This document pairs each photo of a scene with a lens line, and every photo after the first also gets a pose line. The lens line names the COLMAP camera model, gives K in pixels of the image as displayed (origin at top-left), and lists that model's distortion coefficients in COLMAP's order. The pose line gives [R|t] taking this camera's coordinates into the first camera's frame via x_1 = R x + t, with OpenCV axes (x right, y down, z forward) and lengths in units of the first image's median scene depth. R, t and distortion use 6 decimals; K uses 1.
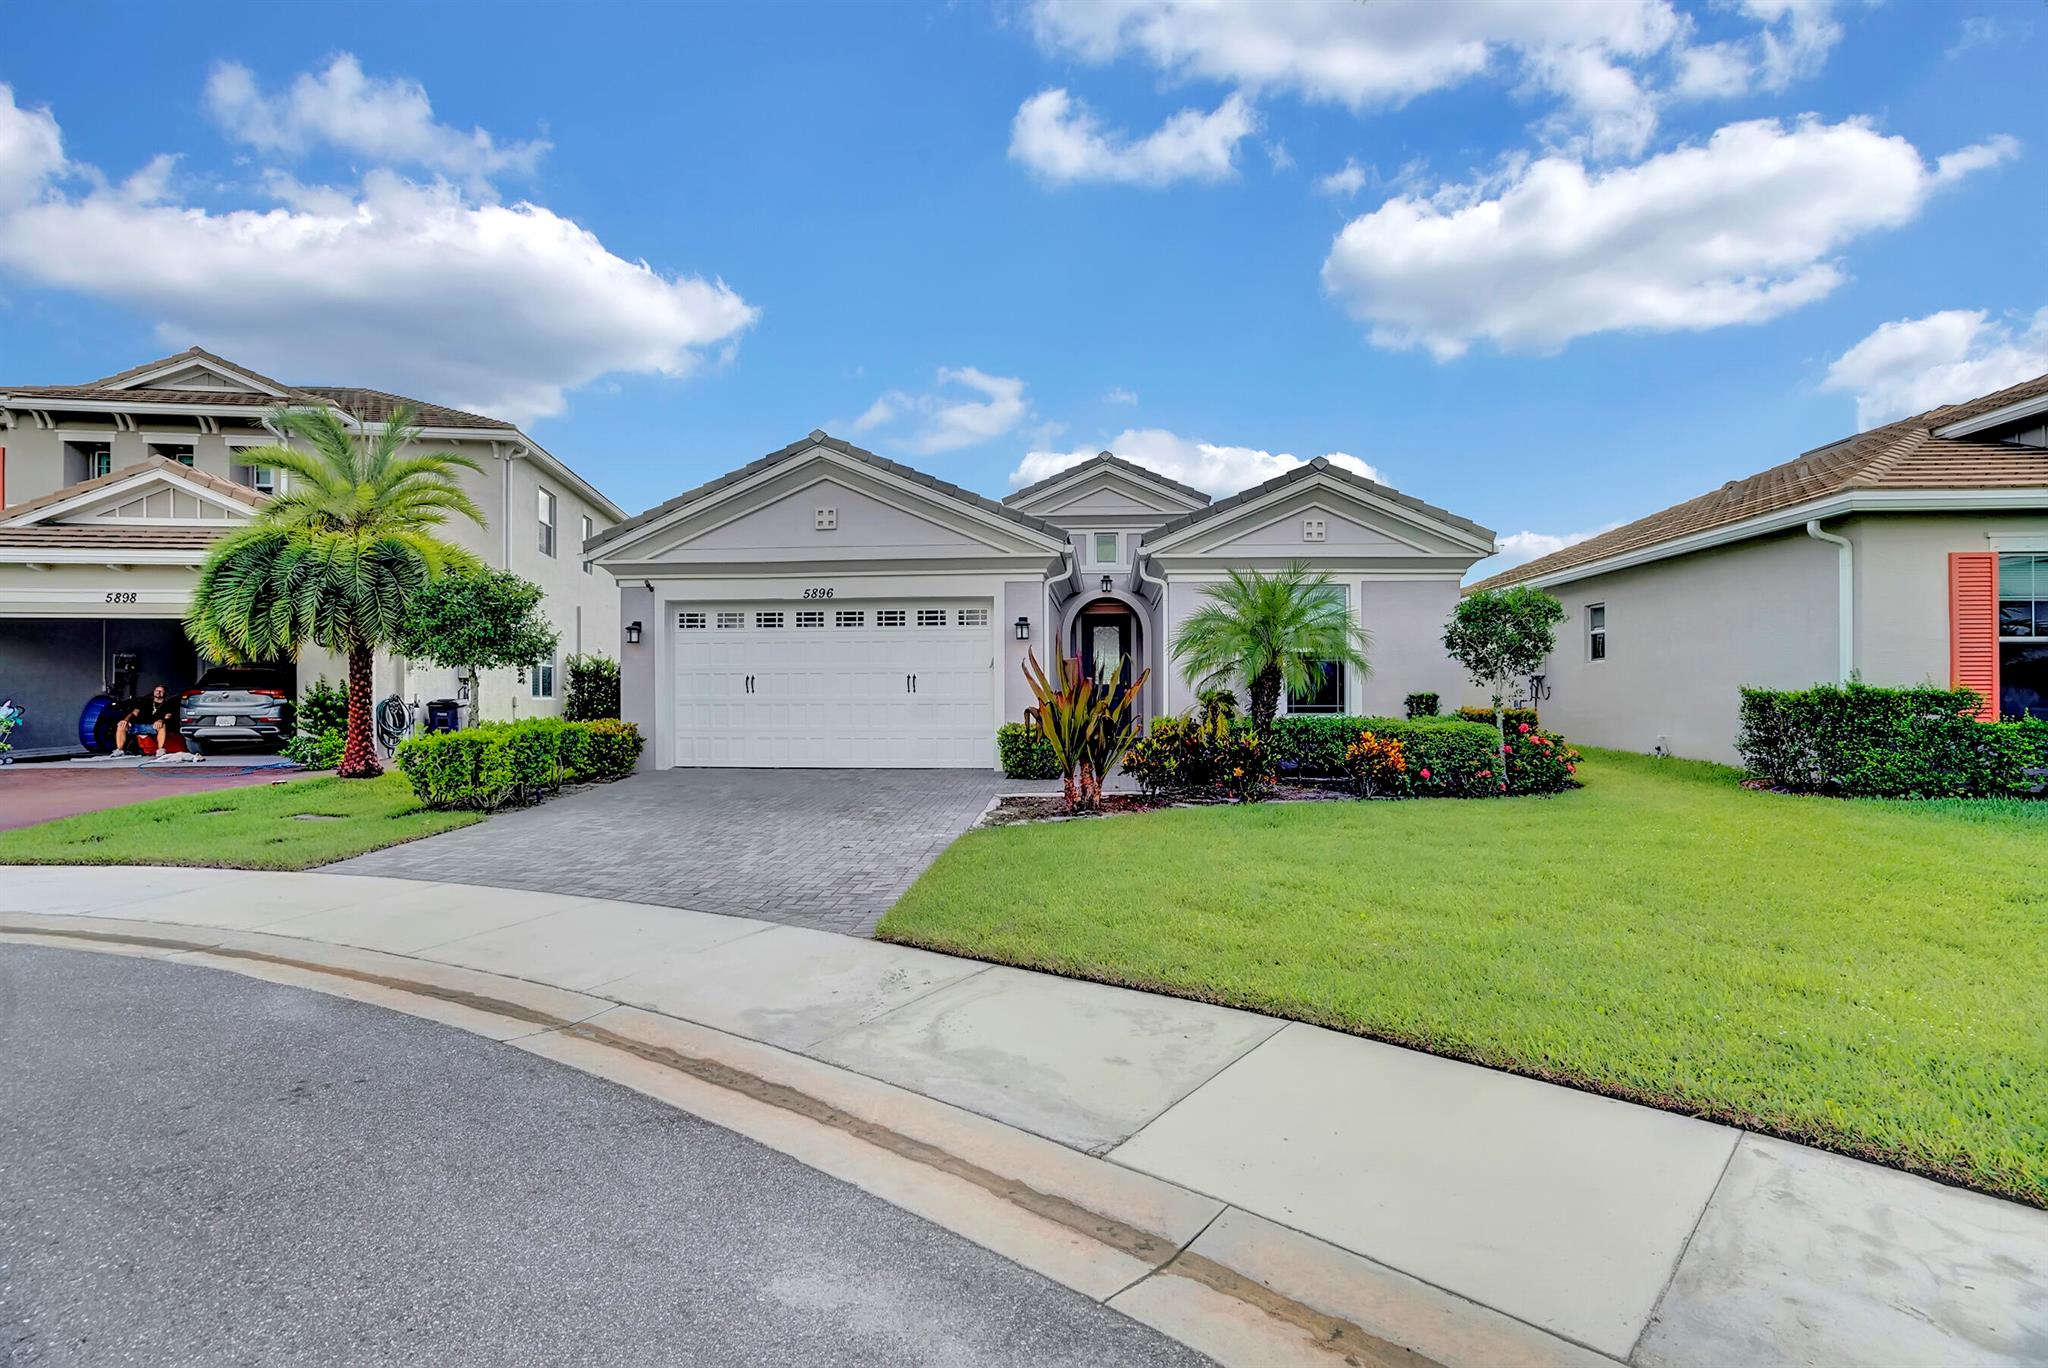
lens RADIAL K [[975.1, 0, 1026.6], [0, 975.1, 691.7], [0, 0, 1]] dist [-0.050945, 0.019694]
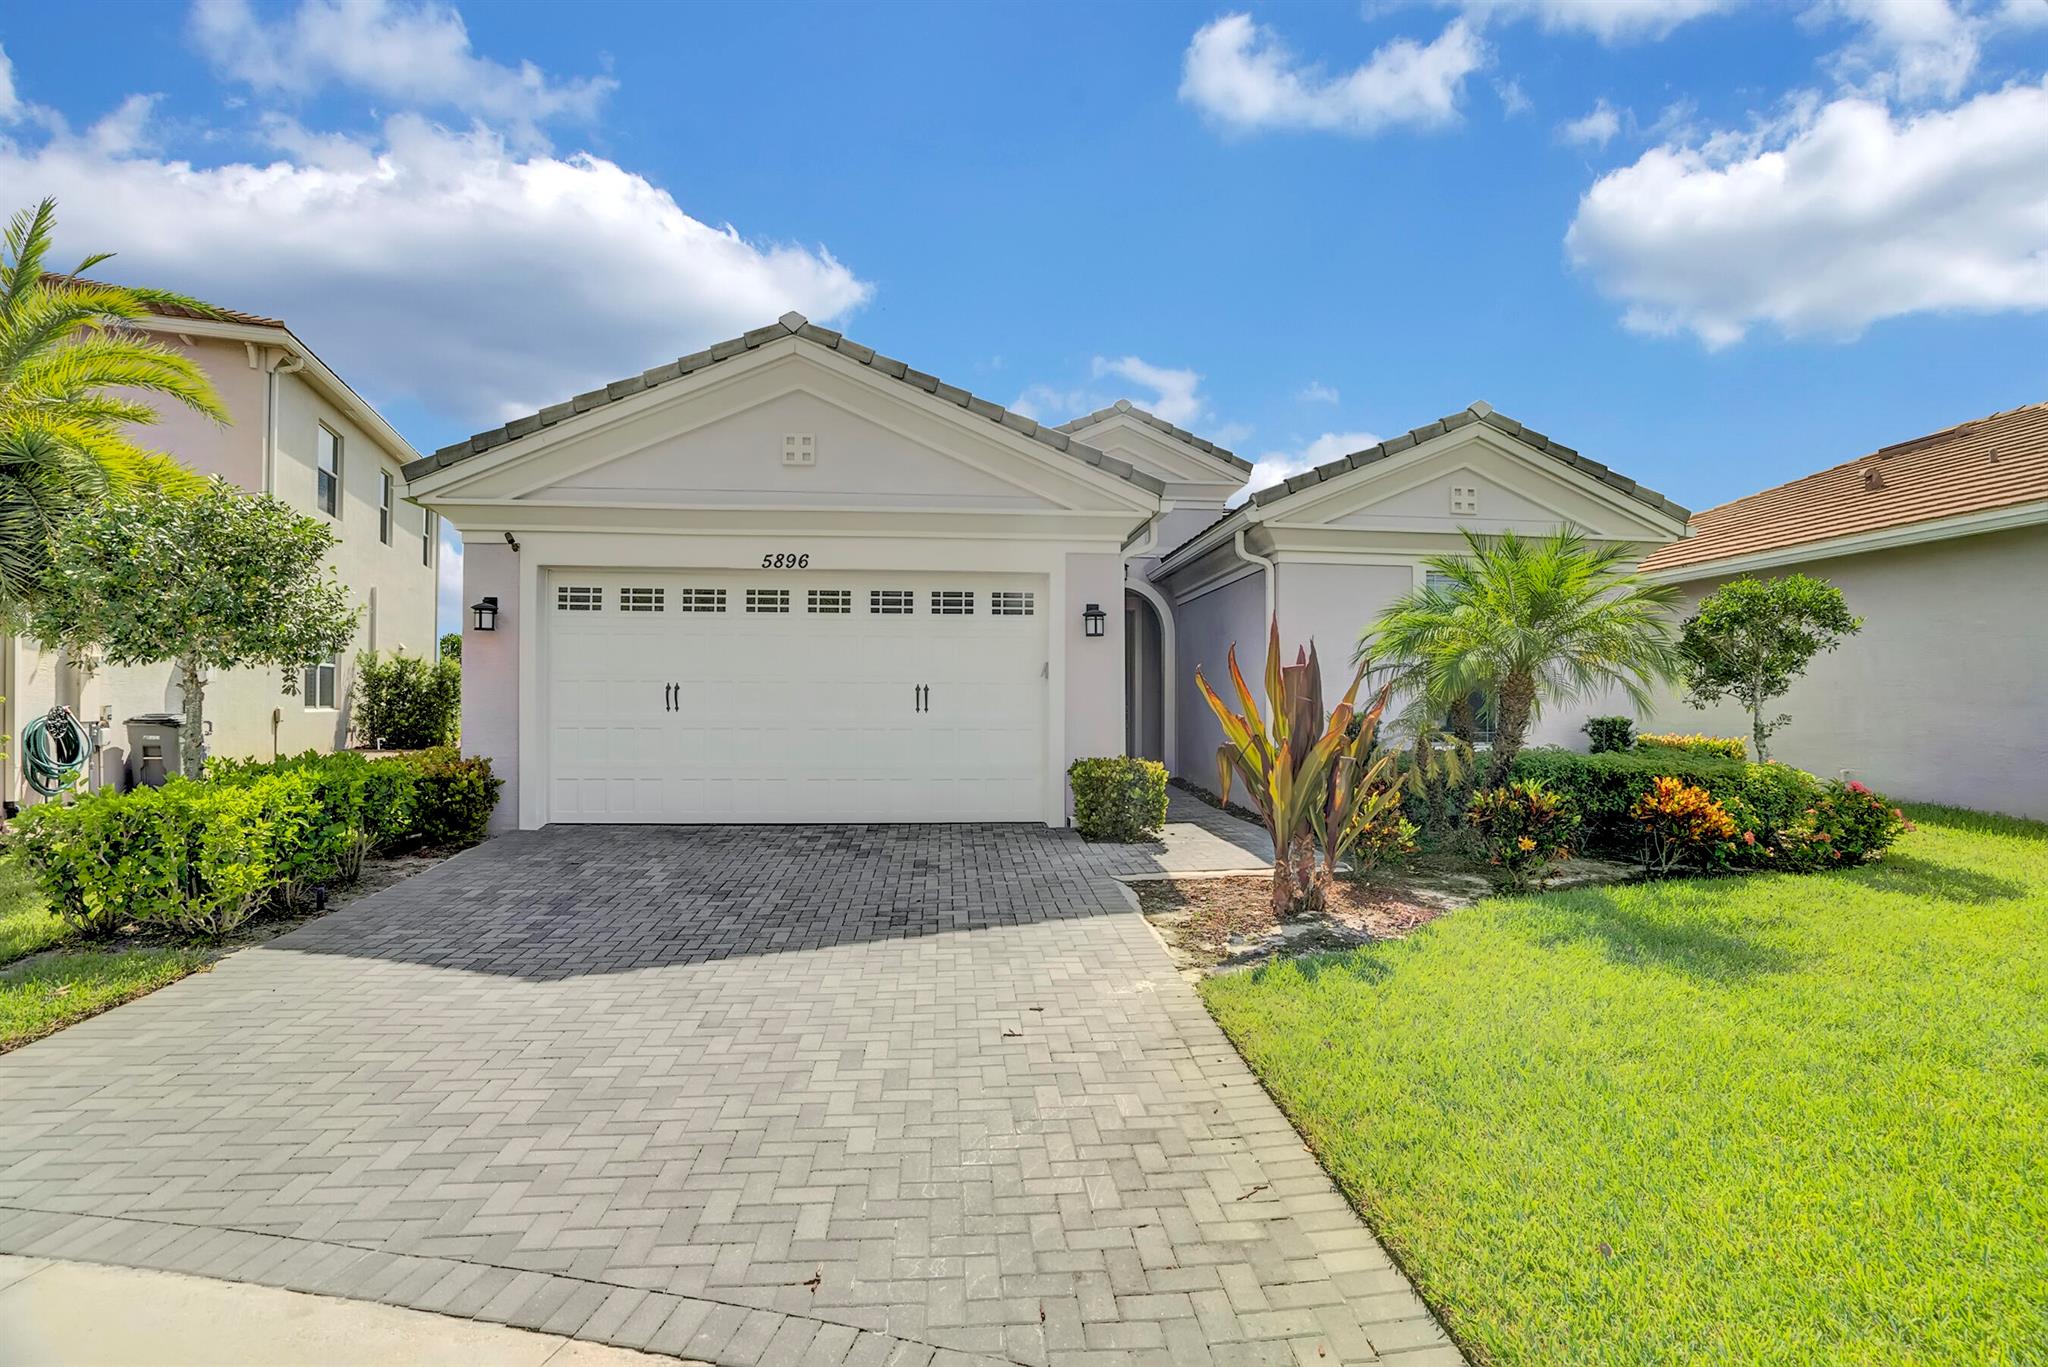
lens RADIAL K [[975.1, 0, 1026.6], [0, 975.1, 691.2], [0, 0, 1]] dist [-0.050945, 0.019694]
pose [[0.984331, 0.009861, 0.176057, -0.168130], [-0.008408, 0.999924, -0.008998, -0.007895], [-0.176133, 0.007377, 0.984339, 0.319289]]
